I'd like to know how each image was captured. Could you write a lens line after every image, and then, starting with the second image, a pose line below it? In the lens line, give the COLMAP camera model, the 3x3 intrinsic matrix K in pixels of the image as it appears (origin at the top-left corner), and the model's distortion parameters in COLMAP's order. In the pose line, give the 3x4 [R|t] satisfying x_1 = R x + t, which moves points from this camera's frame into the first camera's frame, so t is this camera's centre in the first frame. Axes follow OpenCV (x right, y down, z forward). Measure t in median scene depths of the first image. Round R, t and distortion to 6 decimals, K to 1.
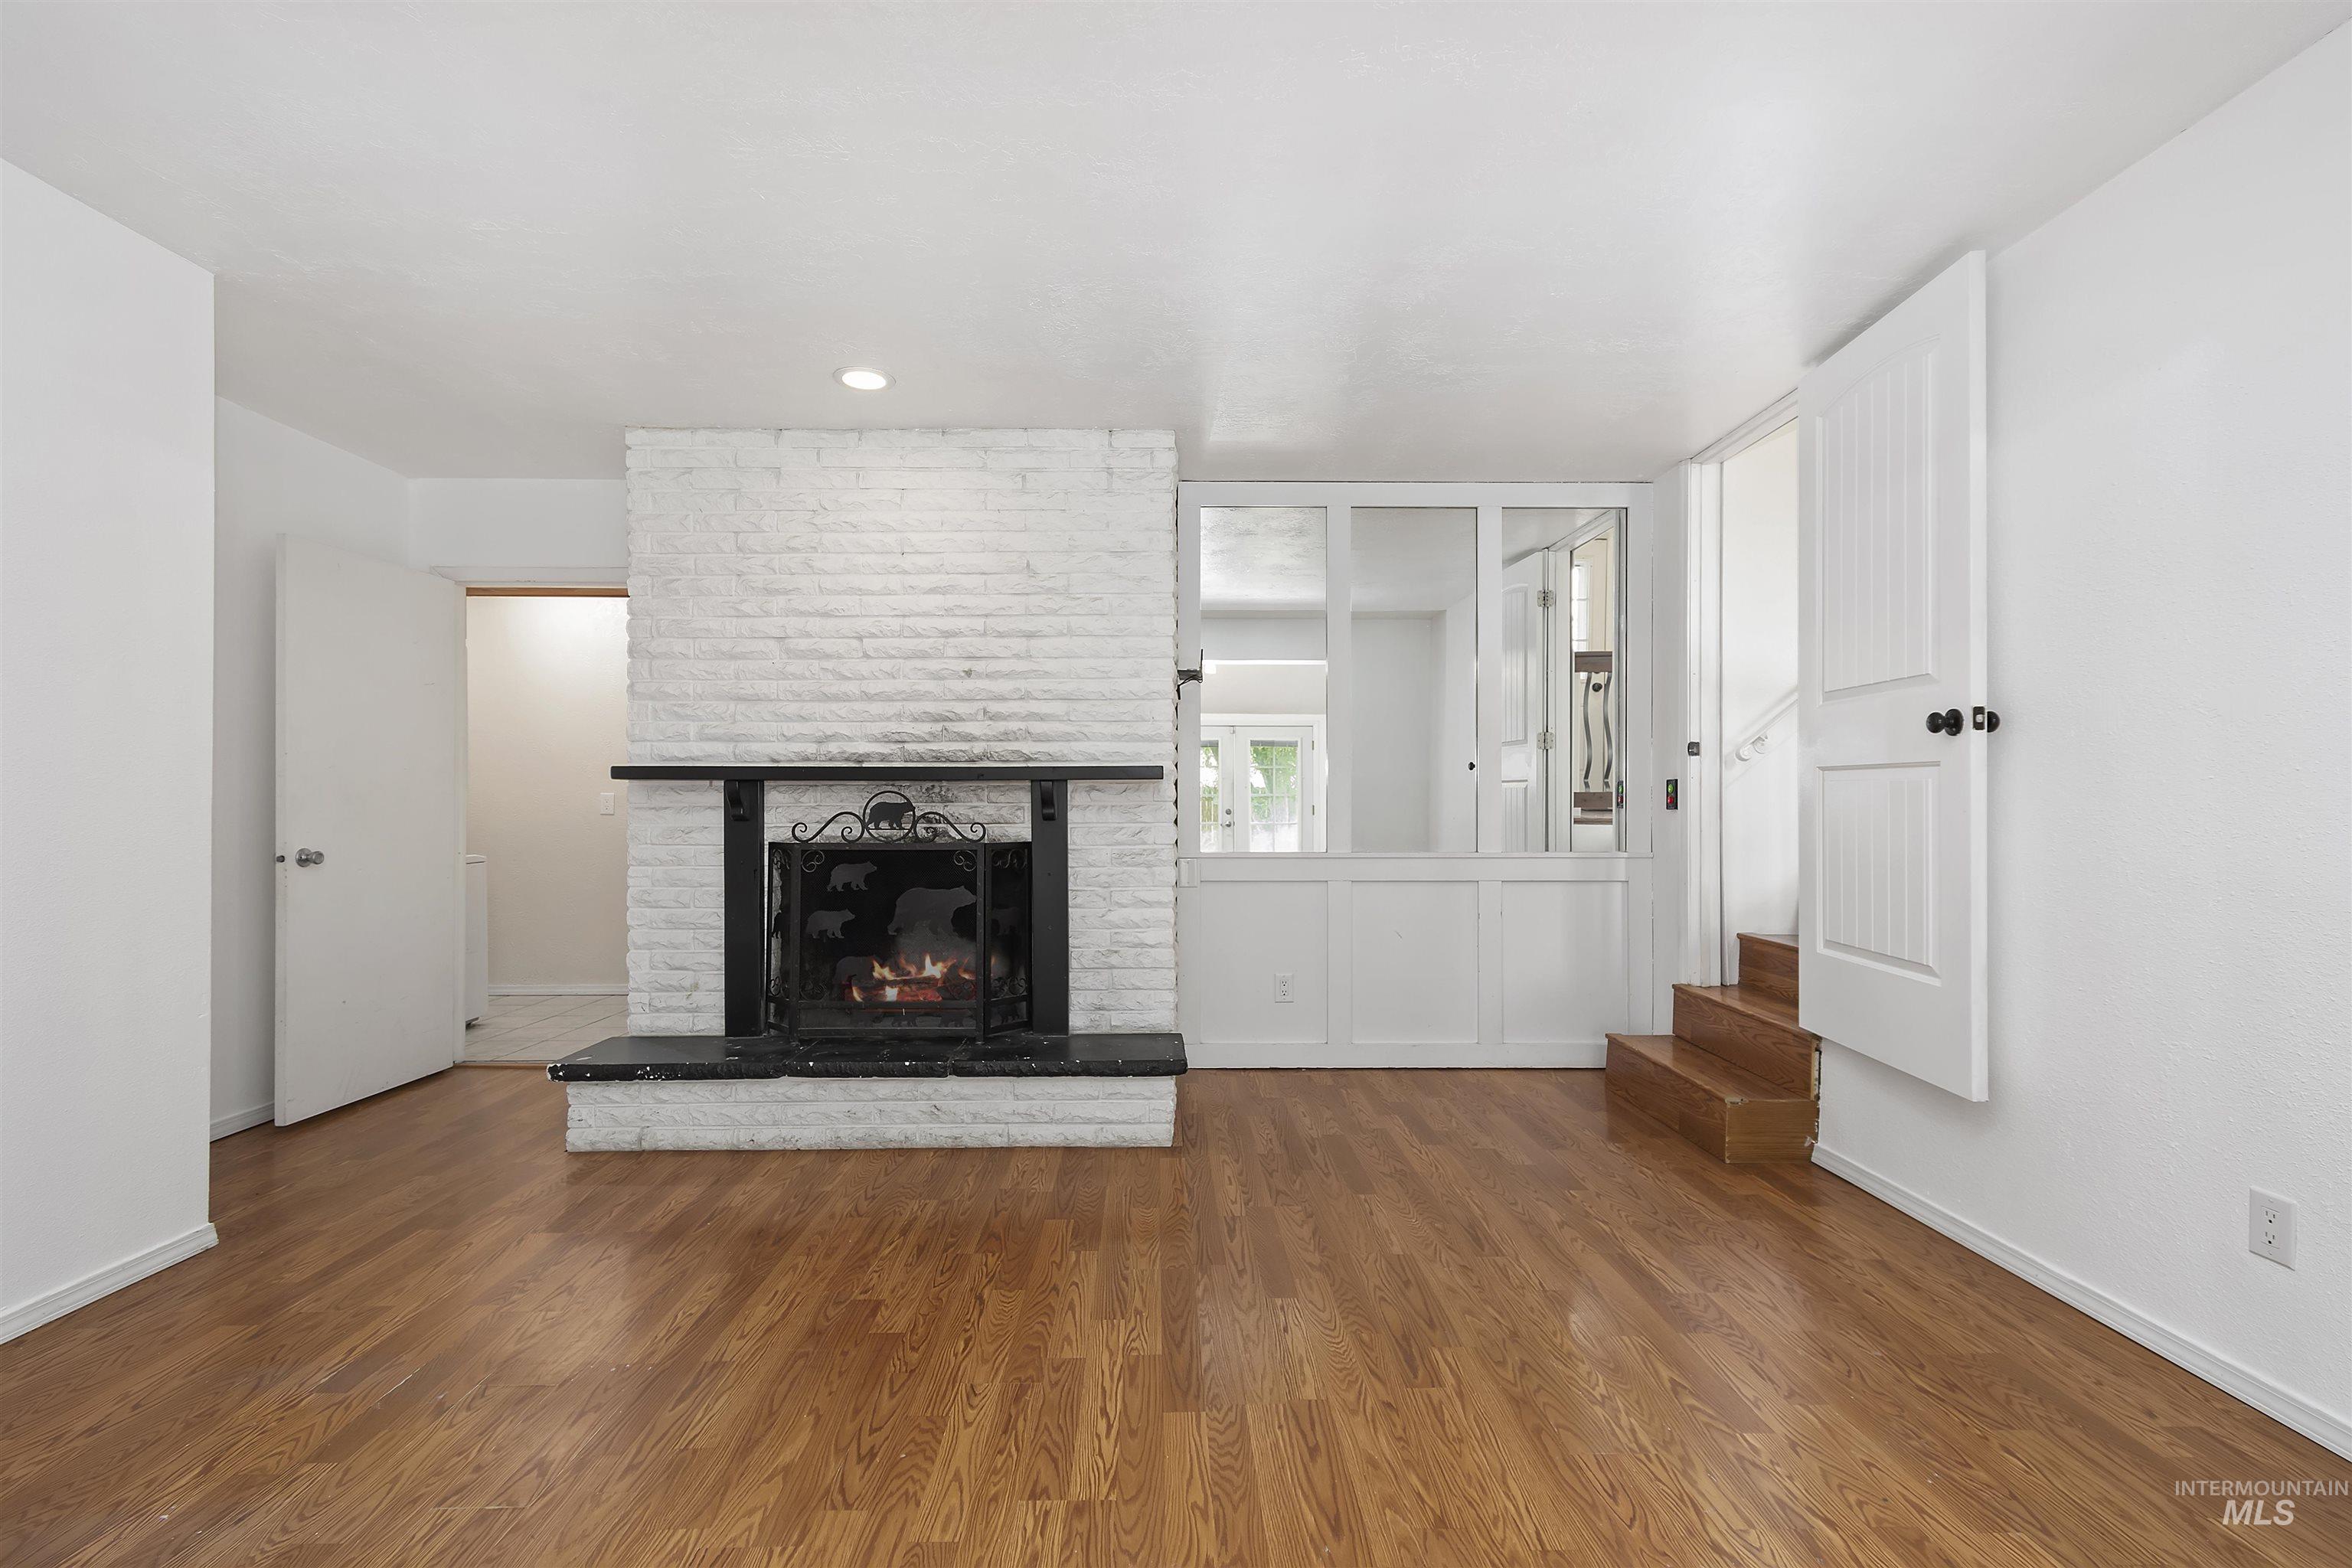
lens RADIAL K [[1058.7, 0, 1174.7], [0, 1058.7, 792.1], [0, 0, 1]] dist [0.008871, -0.000548]
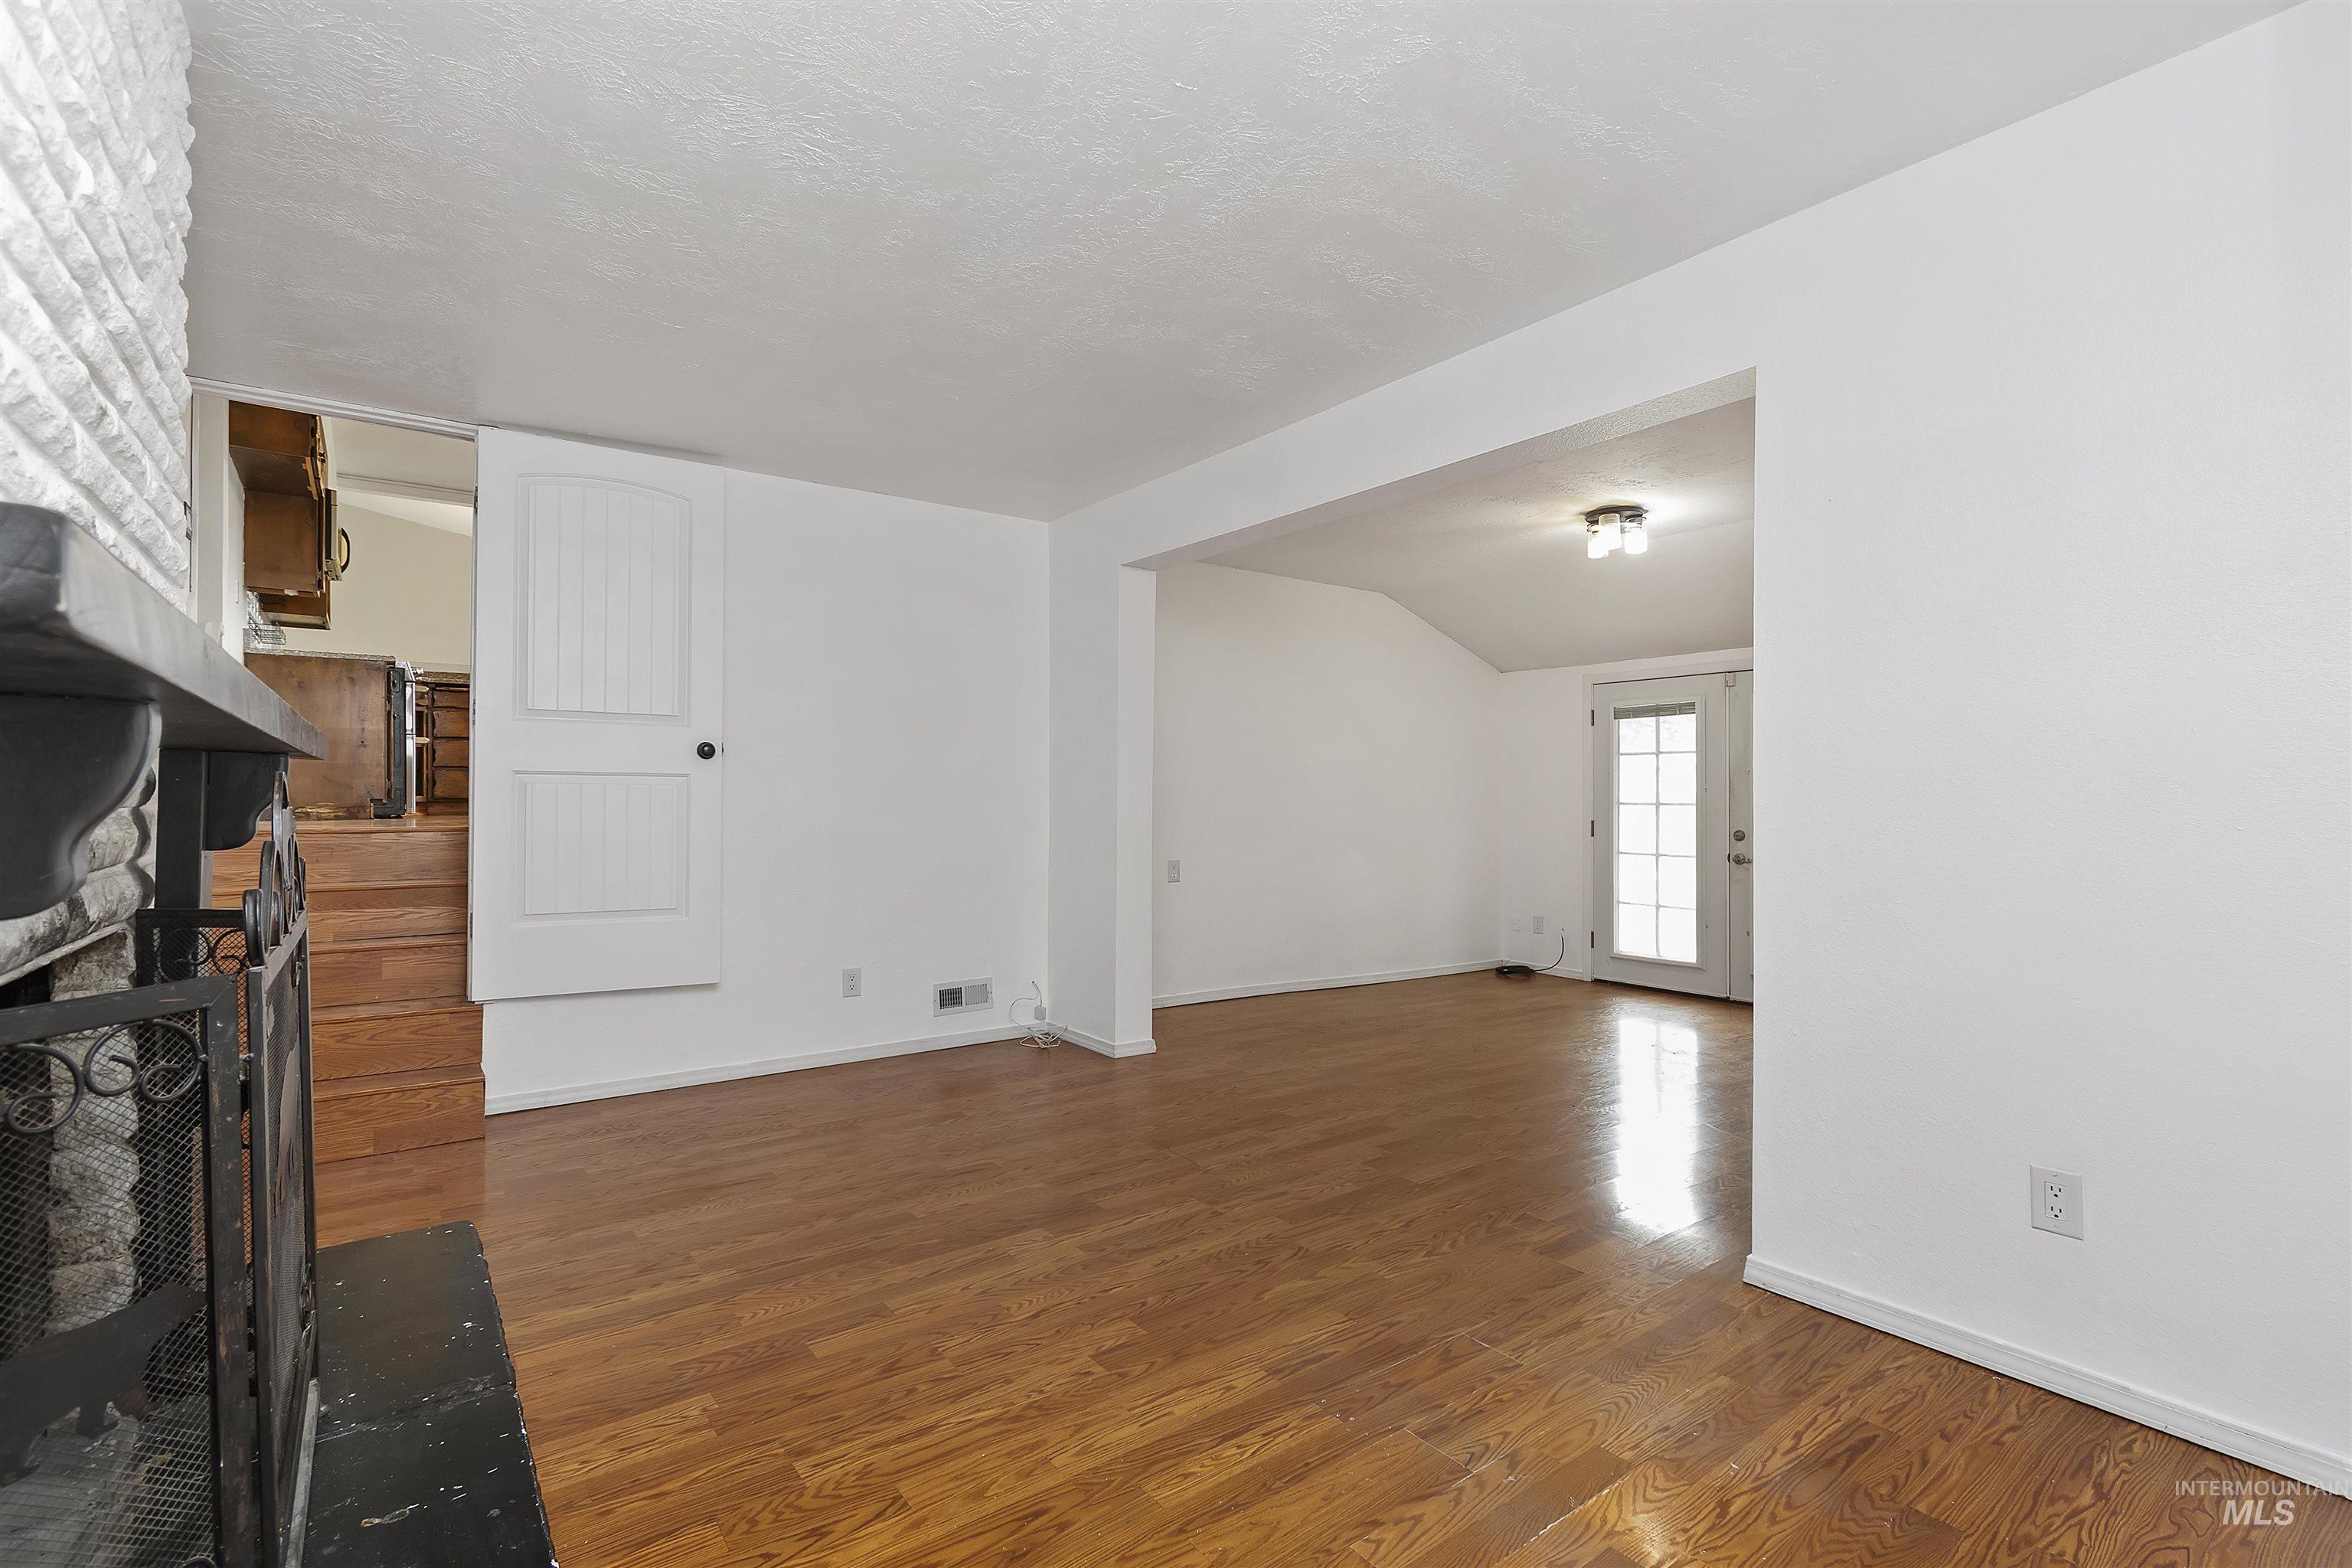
lens RADIAL K [[1058.7, 0, 1174.7], [0, 1058.7, 792.1], [0, 0, 1]] dist [0.008871, -0.000548]
pose [[-0.578928, 0.003761, 0.815370, -1.169843], [-0.006534, 0.999936, -0.009251, 0.010712], [-0.815352, -0.010683, -0.578867, 1.634039]]
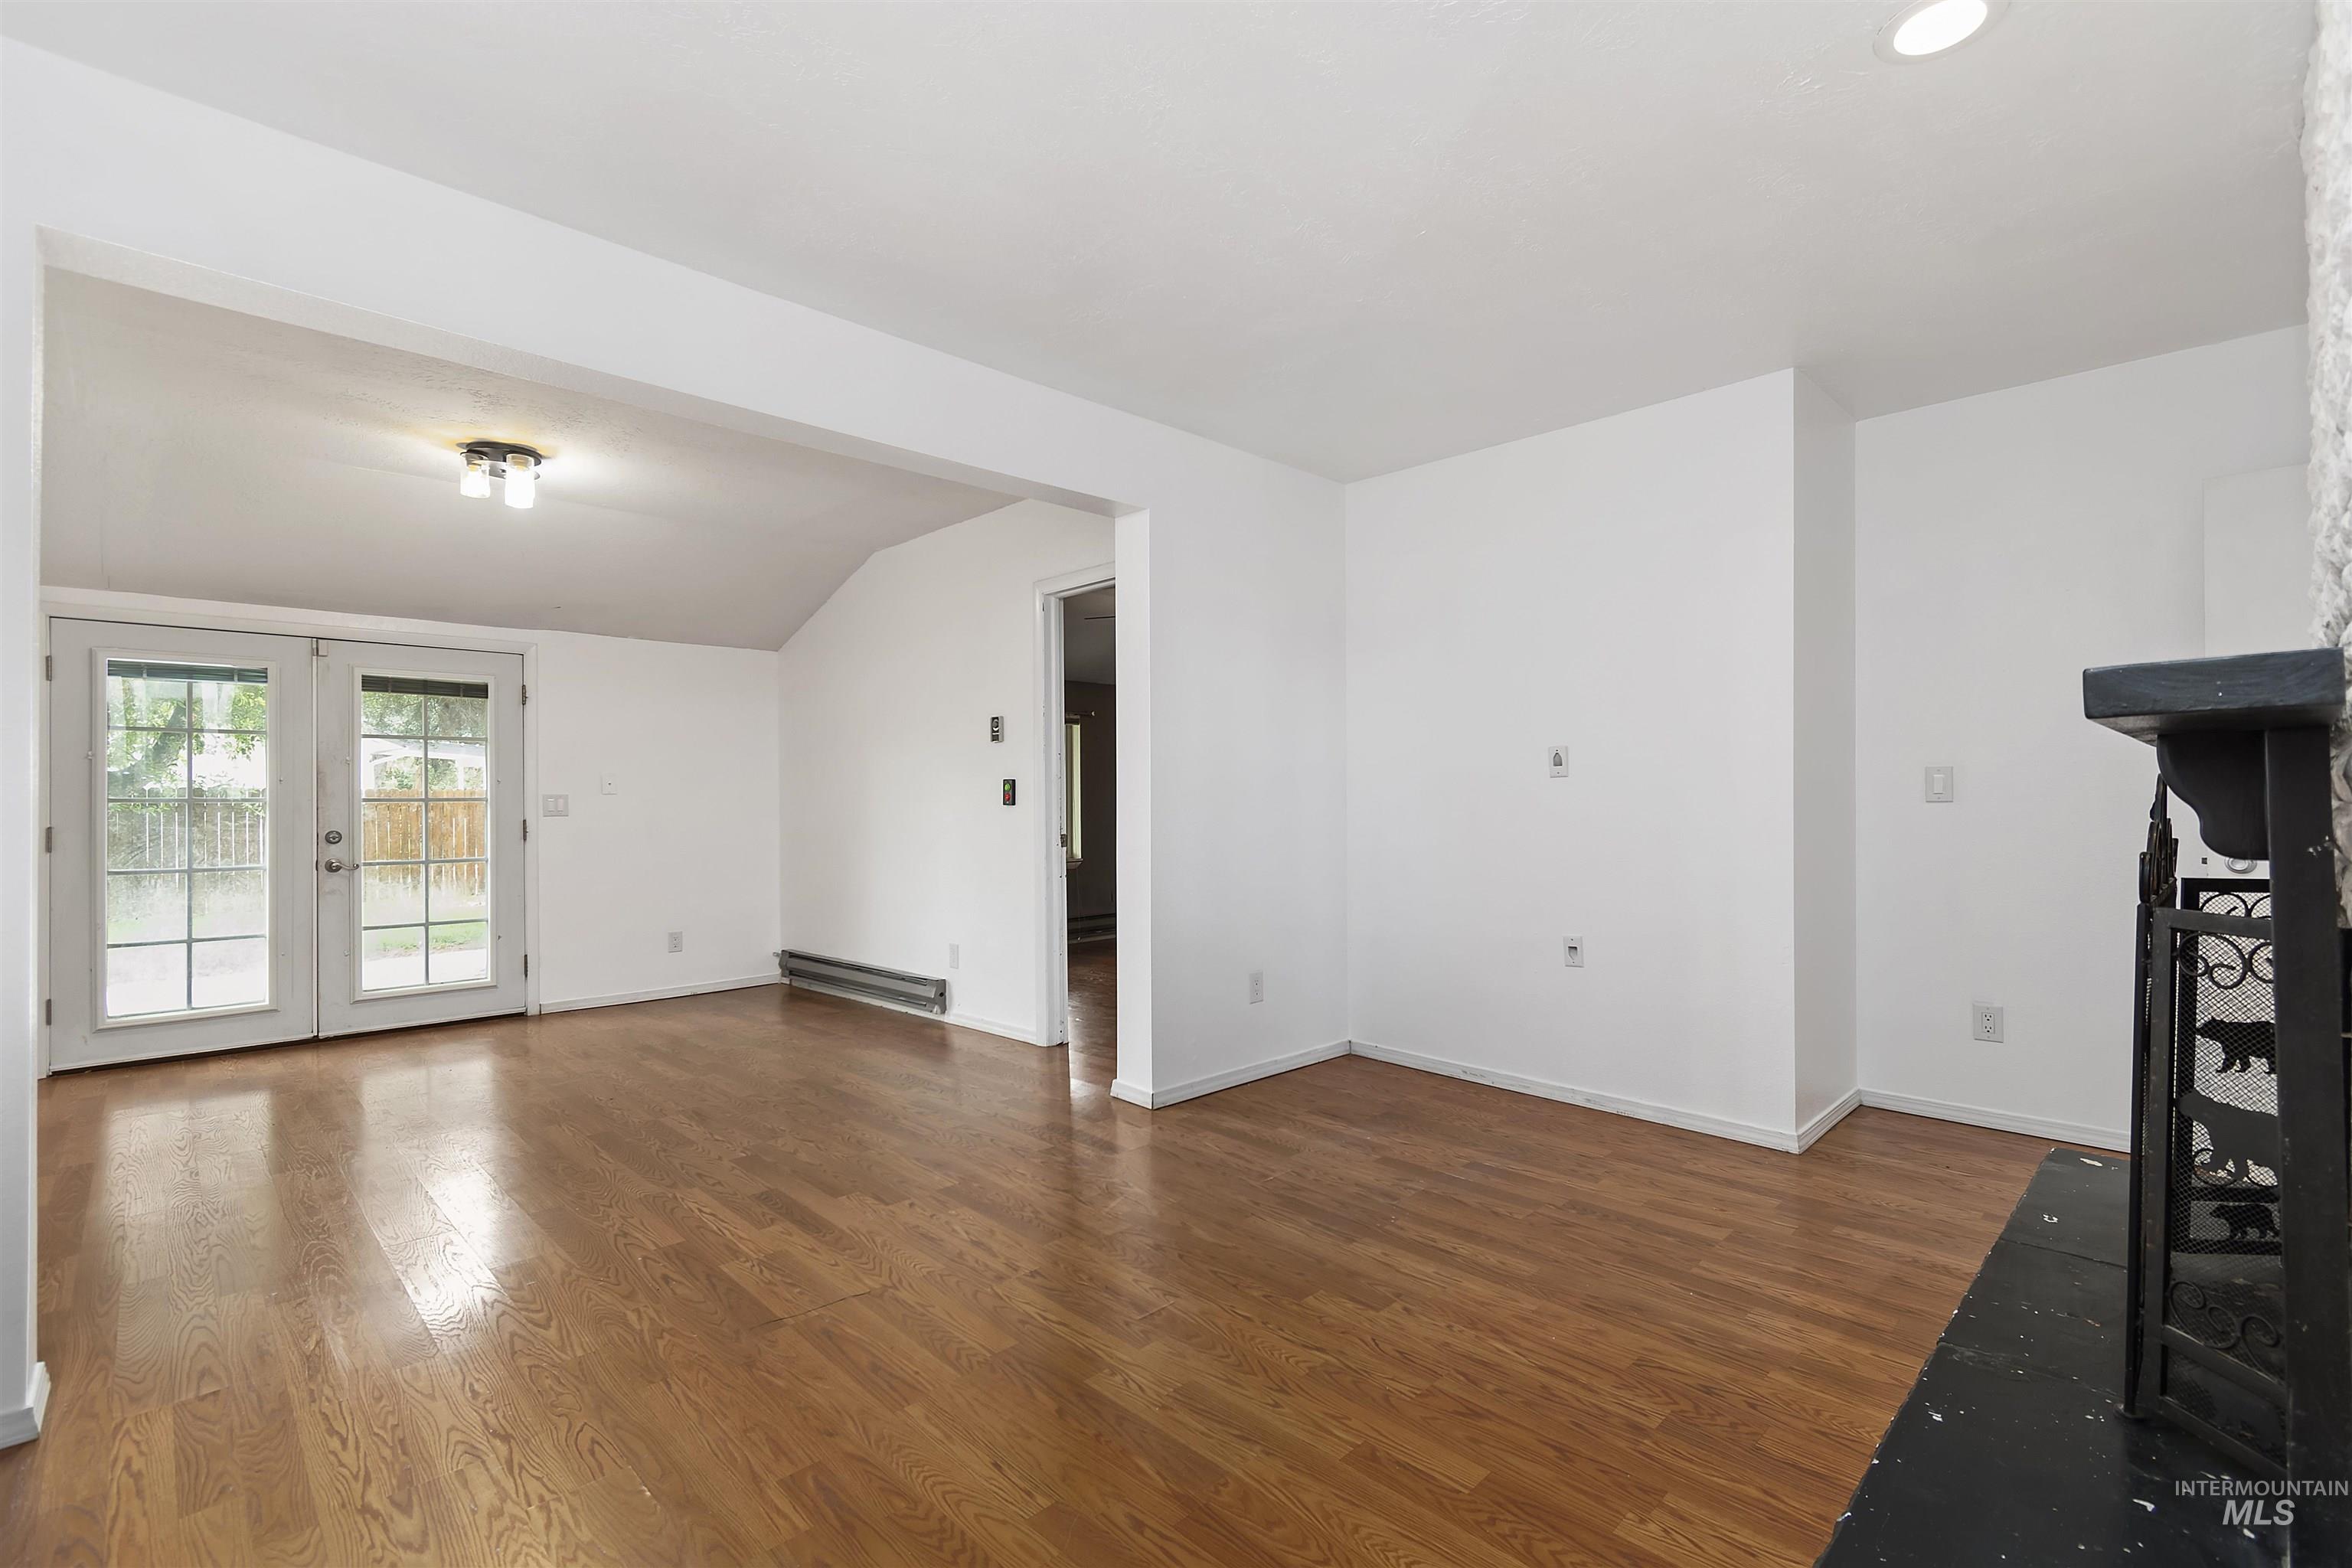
lens RADIAL K [[1058.7, 0, 1174.7], [0, 1058.7, 792.1], [0, 0, 1]] dist [0.008871, -0.000548]
pose [[-0.729941, 0.000978, -0.683509, 0.577810], [0.005074, 0.999979, -0.003988, 0.010099], [0.683491, -0.006379, -0.729931, 1.762263]]
